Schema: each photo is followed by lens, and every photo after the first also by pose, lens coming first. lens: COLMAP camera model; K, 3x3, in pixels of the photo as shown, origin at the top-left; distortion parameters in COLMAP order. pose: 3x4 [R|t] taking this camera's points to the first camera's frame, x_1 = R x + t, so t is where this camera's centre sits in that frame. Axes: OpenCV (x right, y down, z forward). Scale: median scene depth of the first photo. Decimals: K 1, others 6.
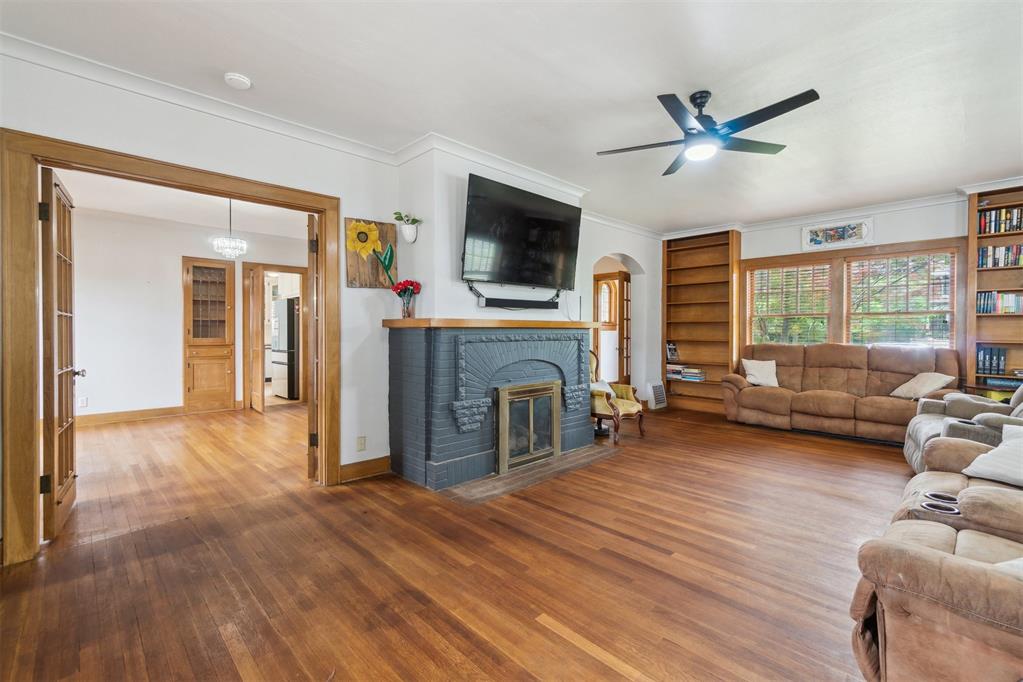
lens RADIAL K [[445.8, 0, 513.1], [0, 445.8, 333.6], [0, 0, 1]] dist [-0.000694, 0.000050]
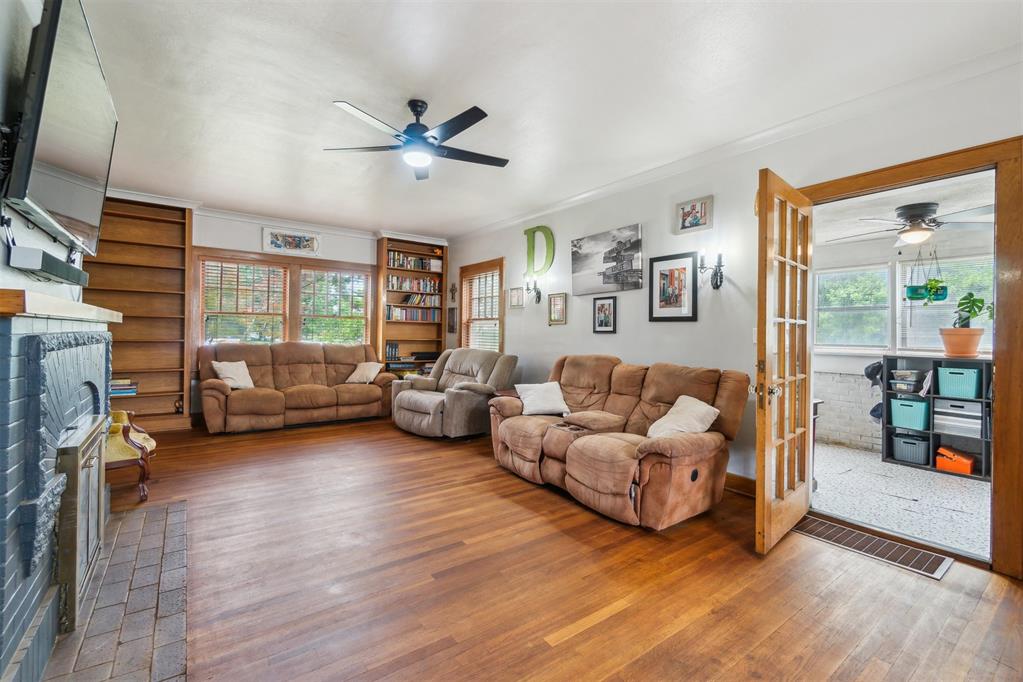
lens RADIAL K [[445.8, 0, 513.1], [0, 445.8, 333.6], [0, 0, 1]] dist [-0.000694, 0.000050]
pose [[0.140588, 0.003382, 0.990062, -0.310600], [-0.007687, 0.999968, -0.002325, 0.000303], [-0.990038, -0.007284, 0.140610, 0.341083]]
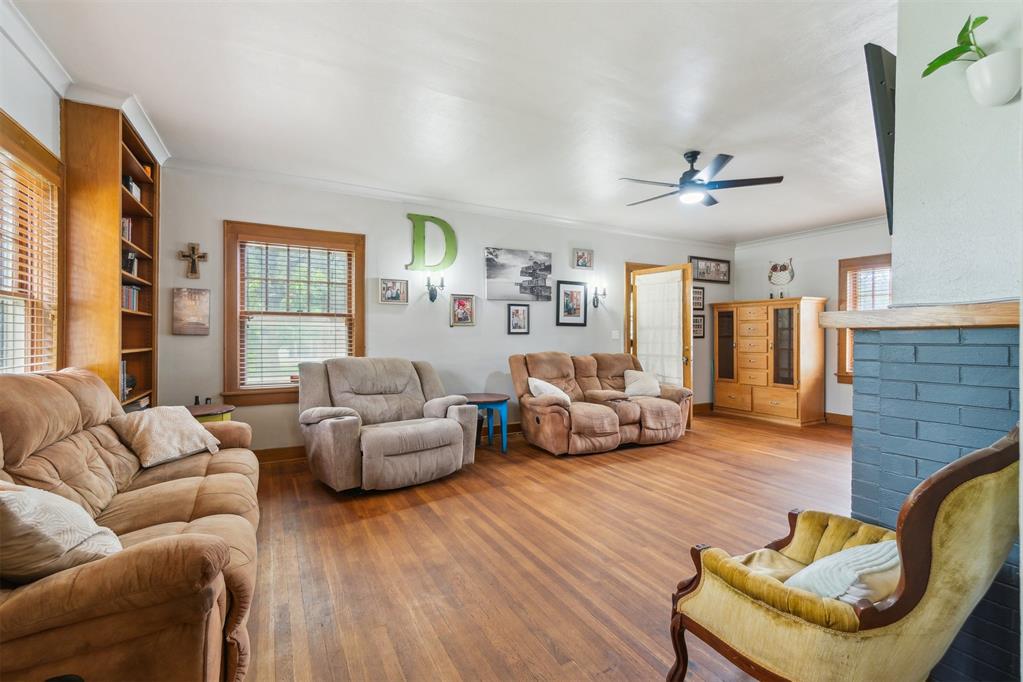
lens RADIAL K [[445.8, 0, 513.1], [0, 445.8, 333.6], [0, 0, 1]] dist [-0.000694, 0.000050]
pose [[-0.964325, 0.000616, 0.264721, 0.311216], [0.001474, 0.999994, 0.003041, -0.008674], [-0.264718, 0.003323, -0.964320, 1.292876]]
